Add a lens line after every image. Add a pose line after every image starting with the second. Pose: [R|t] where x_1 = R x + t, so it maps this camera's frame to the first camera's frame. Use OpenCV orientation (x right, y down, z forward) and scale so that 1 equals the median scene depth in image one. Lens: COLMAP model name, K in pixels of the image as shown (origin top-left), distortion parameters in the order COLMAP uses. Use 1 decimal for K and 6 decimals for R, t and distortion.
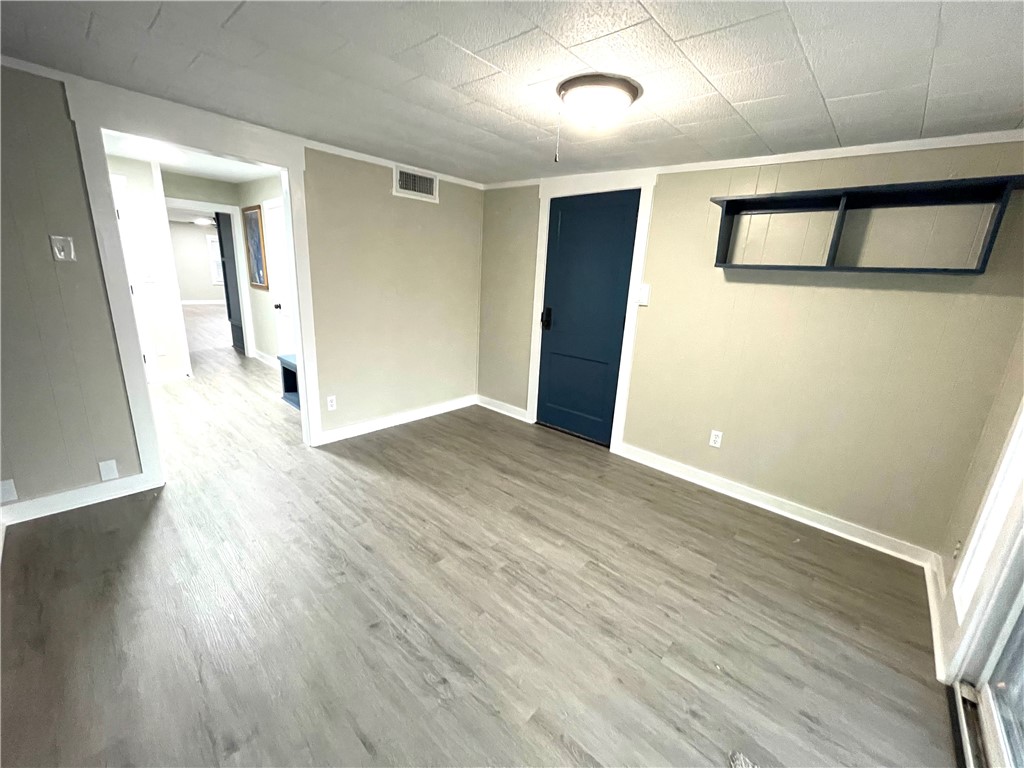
lens RADIAL K [[412.8, 0, 512.0], [0, 412.8, 384.0], [0, 0, 1]] dist [-0.001267, -0.000257]
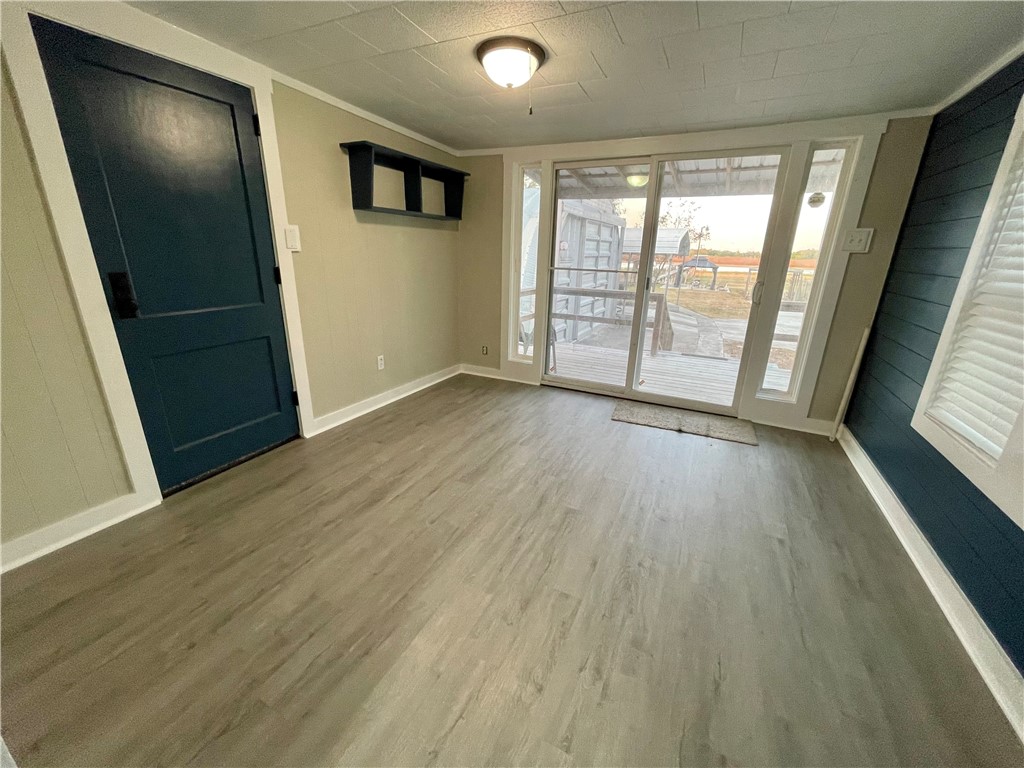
lens RADIAL K [[412.8, 0, 512.0], [0, 412.8, 384.0], [0, 0, 1]] dist [-0.001267, -0.000257]
pose [[-0.282381, -0.353666, 0.891729, -0.703468], [0.208354, 0.884759, 0.416881, -0.232459], [-0.936402, 0.303514, -0.176152, 0.913297]]
